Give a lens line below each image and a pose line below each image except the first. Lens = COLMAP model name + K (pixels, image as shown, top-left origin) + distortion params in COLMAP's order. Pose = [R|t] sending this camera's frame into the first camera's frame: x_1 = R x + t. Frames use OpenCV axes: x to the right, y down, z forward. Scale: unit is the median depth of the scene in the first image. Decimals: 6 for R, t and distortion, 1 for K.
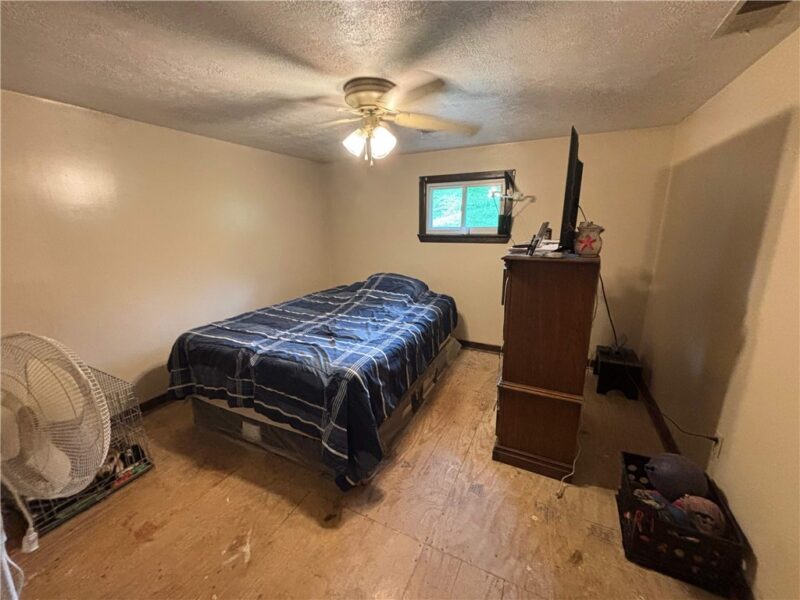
lens RADIAL K [[322.0, 0, 398.6], [0, 322.0, 296.8], [0, 0, 1]] dist [0.000490, 0.000071]
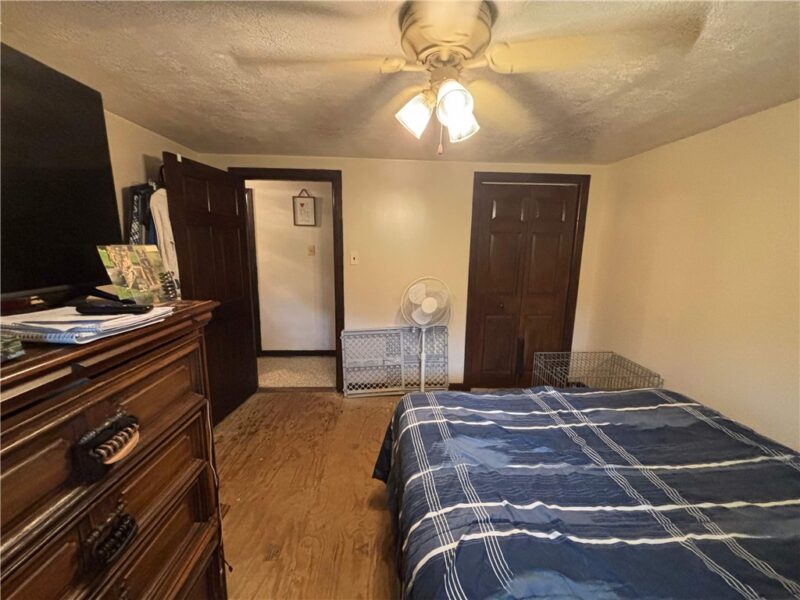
lens RADIAL K [[322.0, 0, 401.4], [0, 322.0, 298.7], [0, 0, 1]] dist [0.000490, 0.000071]
pose [[-0.869184, 0.082476, -0.487562, 0.253009], [-0.119496, 0.921737, 0.368948, -0.314033], [0.479833, 0.378945, -0.791303, 1.309070]]
